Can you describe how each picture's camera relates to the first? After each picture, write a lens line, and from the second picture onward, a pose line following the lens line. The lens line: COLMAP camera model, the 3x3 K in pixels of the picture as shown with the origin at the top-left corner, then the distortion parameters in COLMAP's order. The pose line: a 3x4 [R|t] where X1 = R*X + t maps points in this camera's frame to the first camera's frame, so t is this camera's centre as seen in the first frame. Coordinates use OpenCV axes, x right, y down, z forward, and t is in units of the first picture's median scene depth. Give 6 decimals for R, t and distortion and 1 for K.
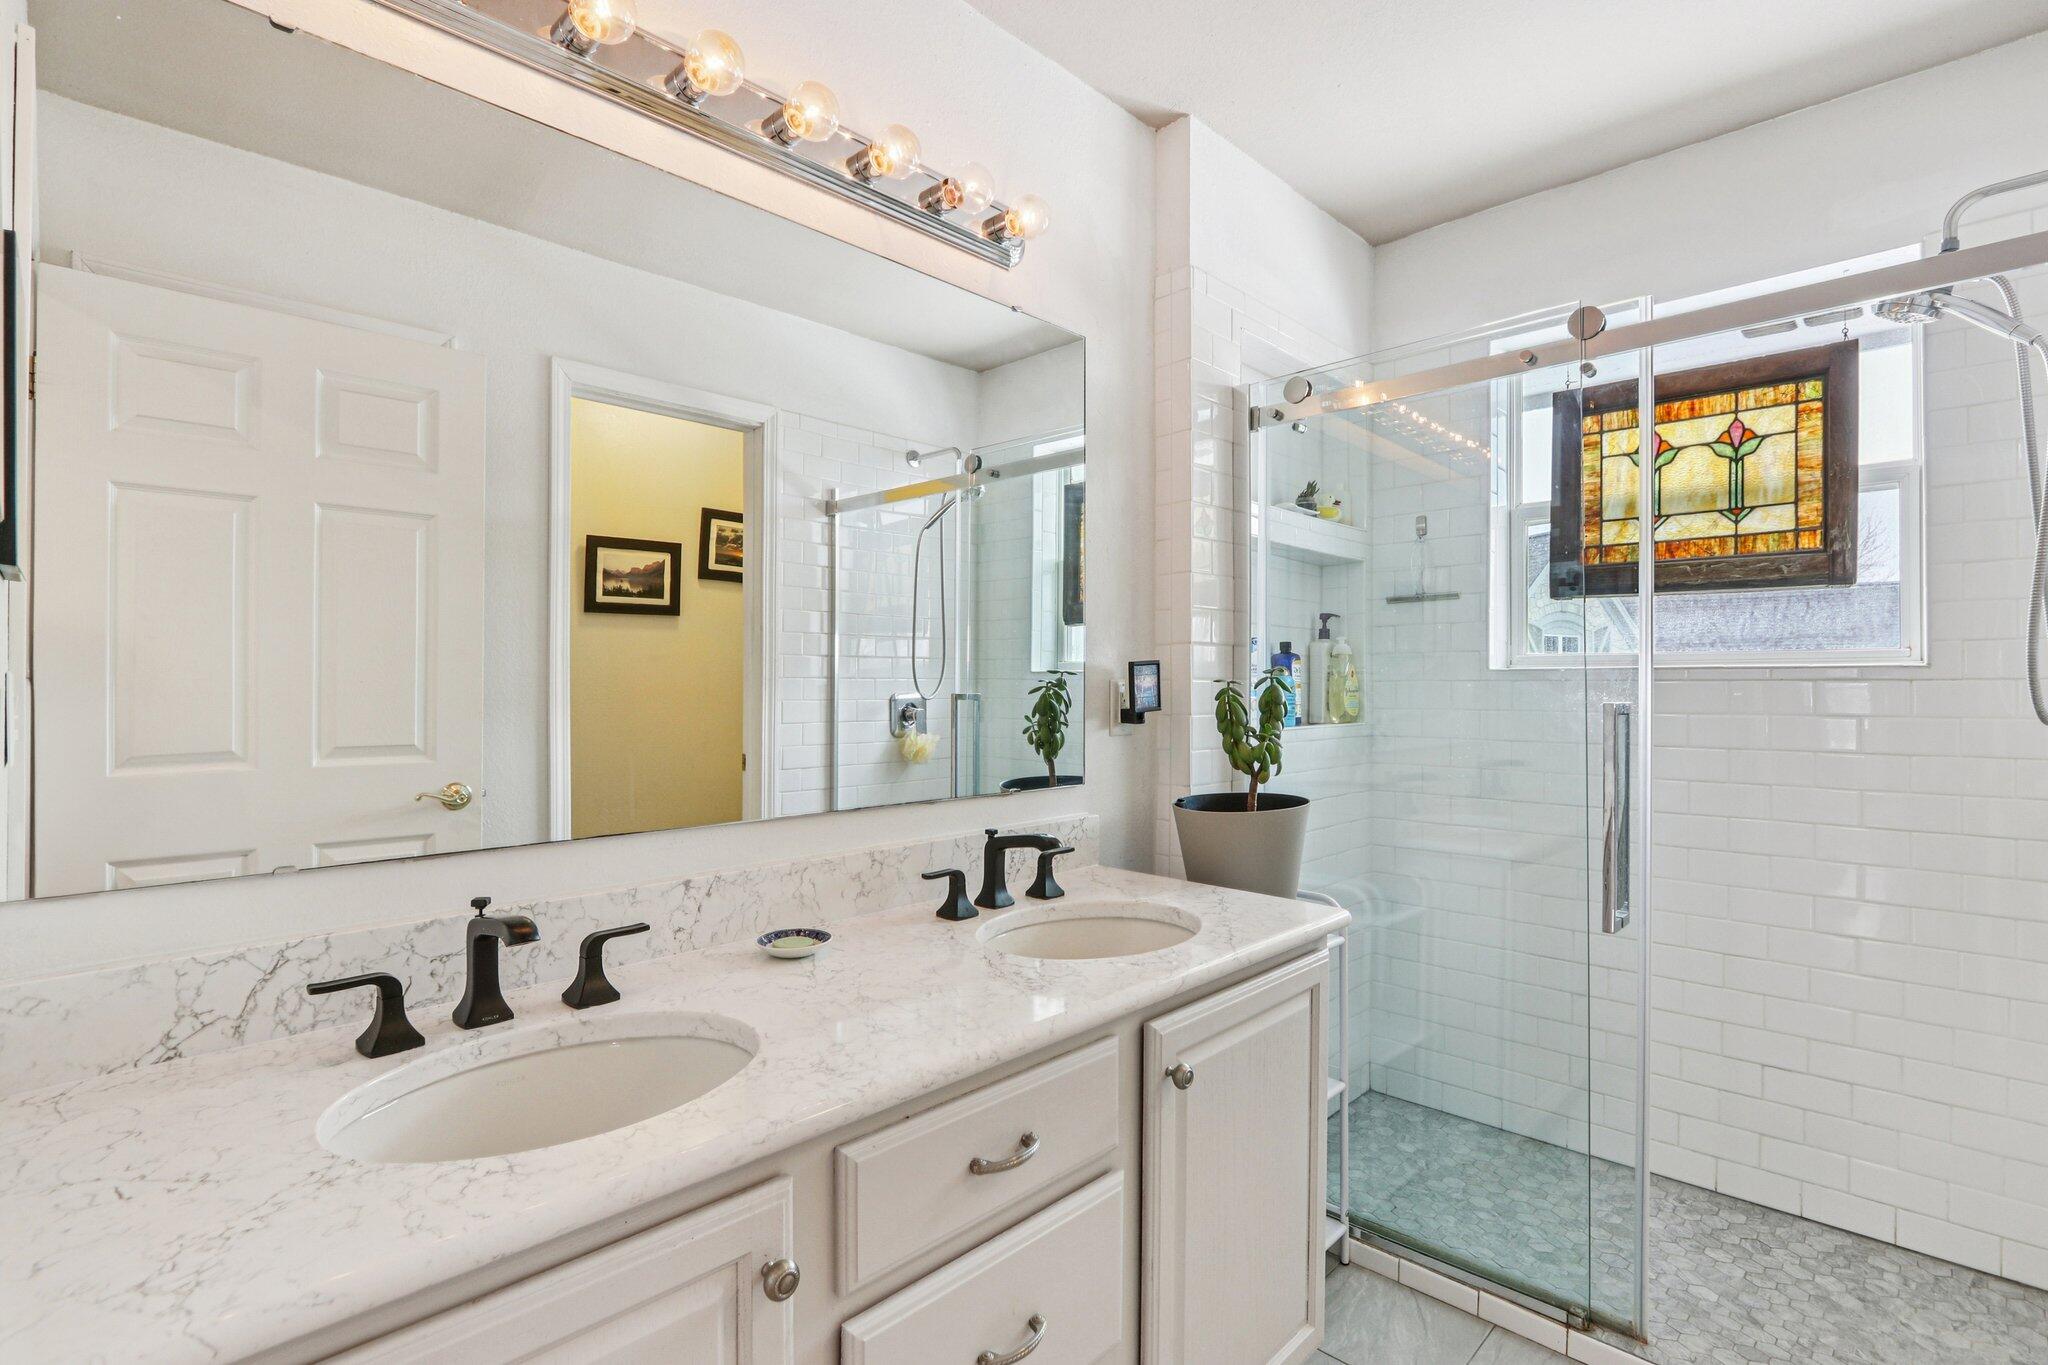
lens RADIAL K [[961.2, 0, 1026.8], [0, 961.2, 684.6], [0, 0, 1]] dist [-0.014463, -0.000295]
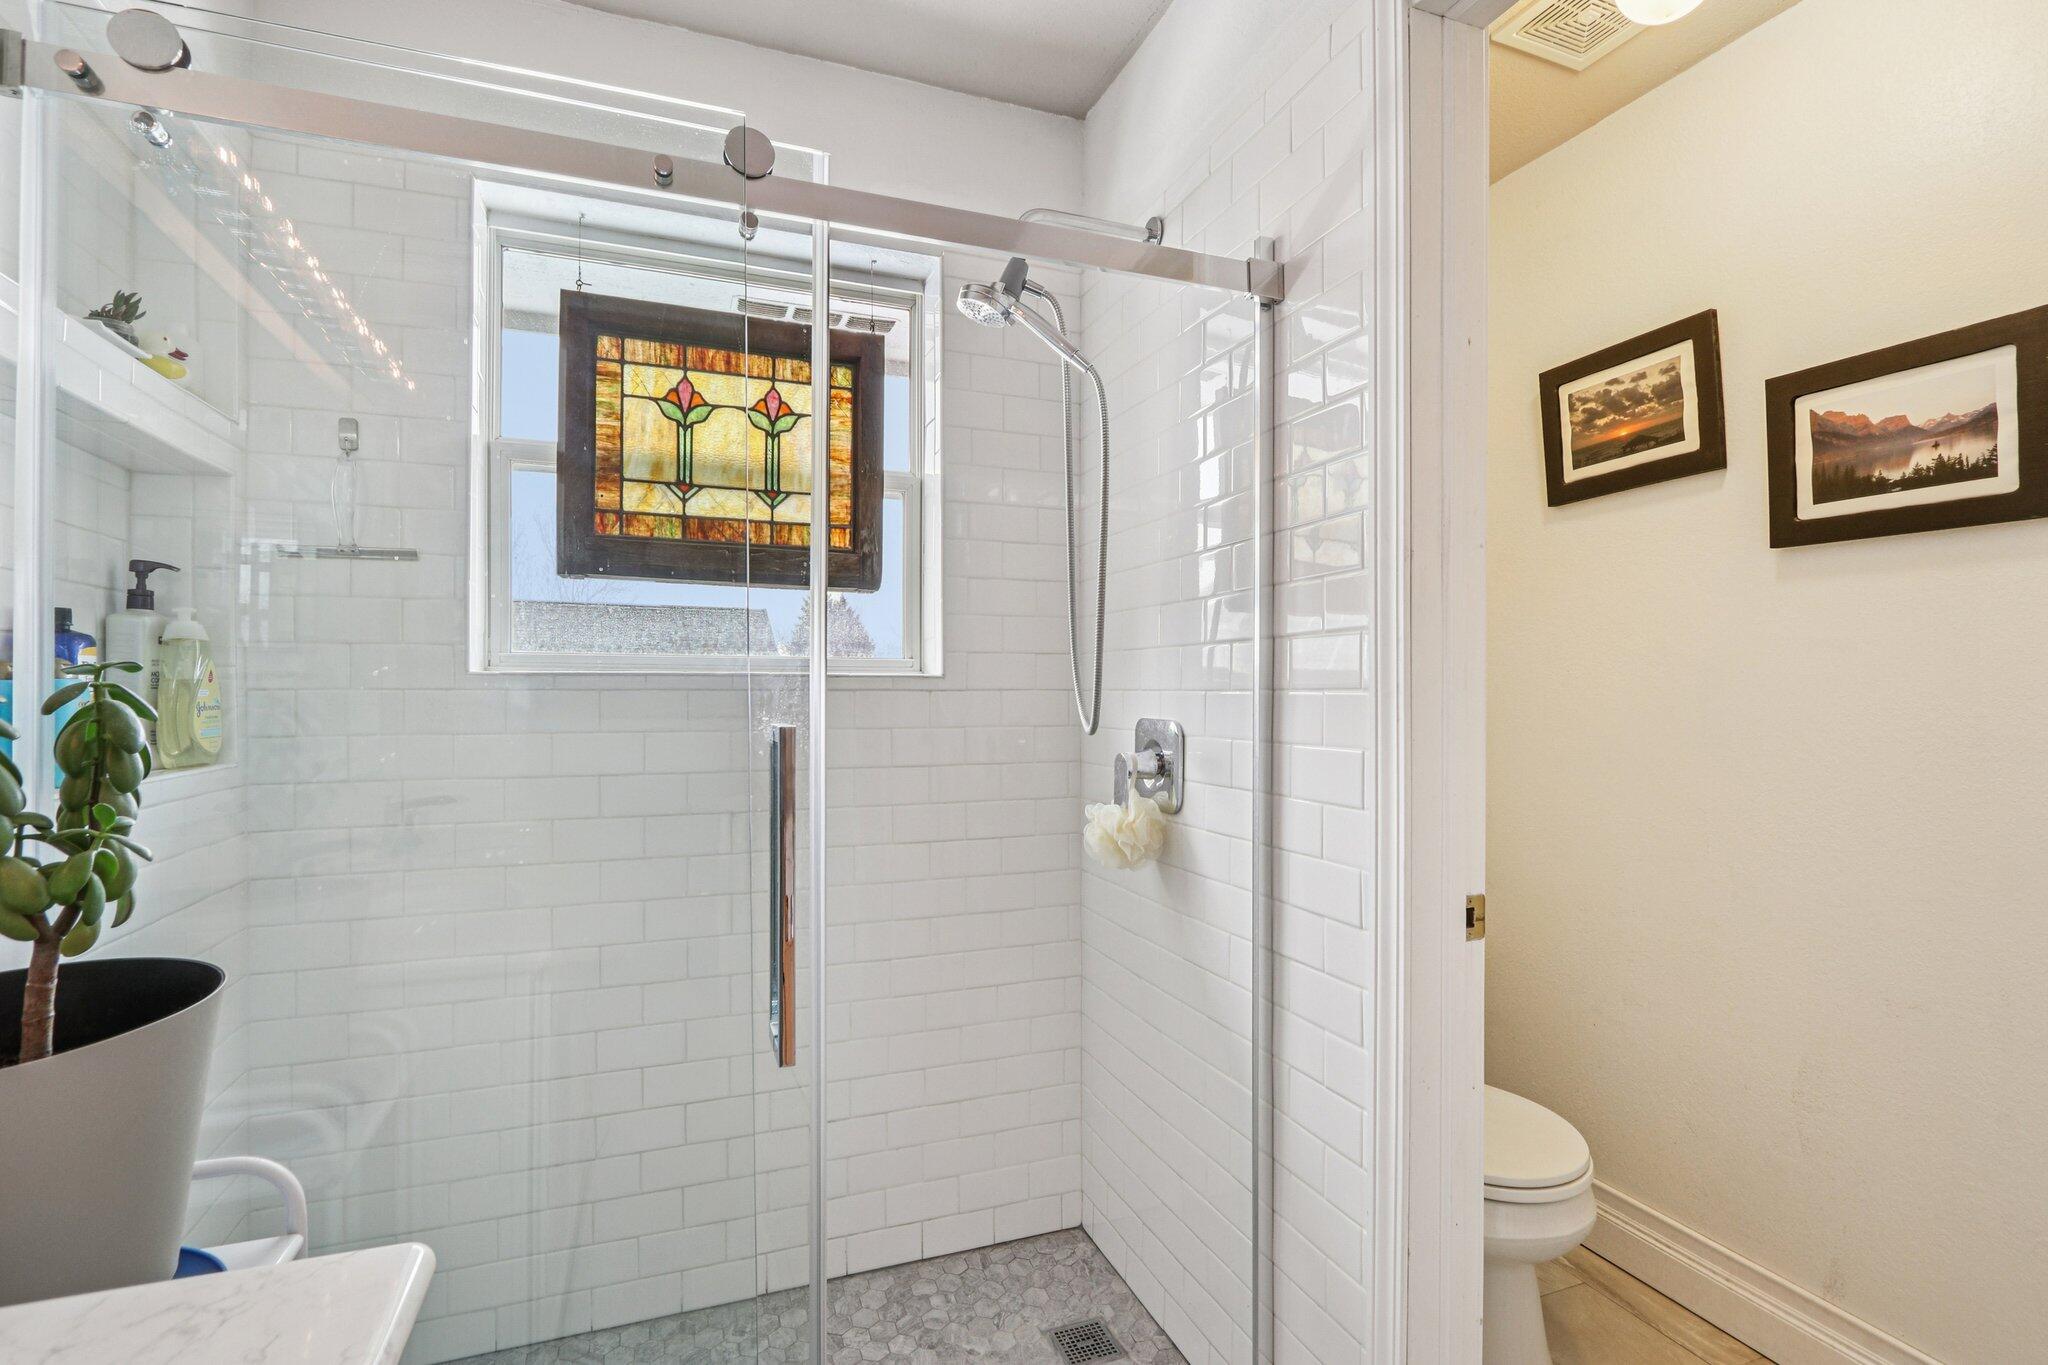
lens RADIAL K [[961.2, 0, 1036.9], [0, 961.2, 694.3], [0, 0, 1]] dist [-0.014463, -0.000295]
pose [[0.416081, -0.003315, 0.909322, 0.050957], [-0.001567, 0.999989, 0.004362, -0.004422], [-0.909326, -0.003240, 0.416071, 0.417910]]
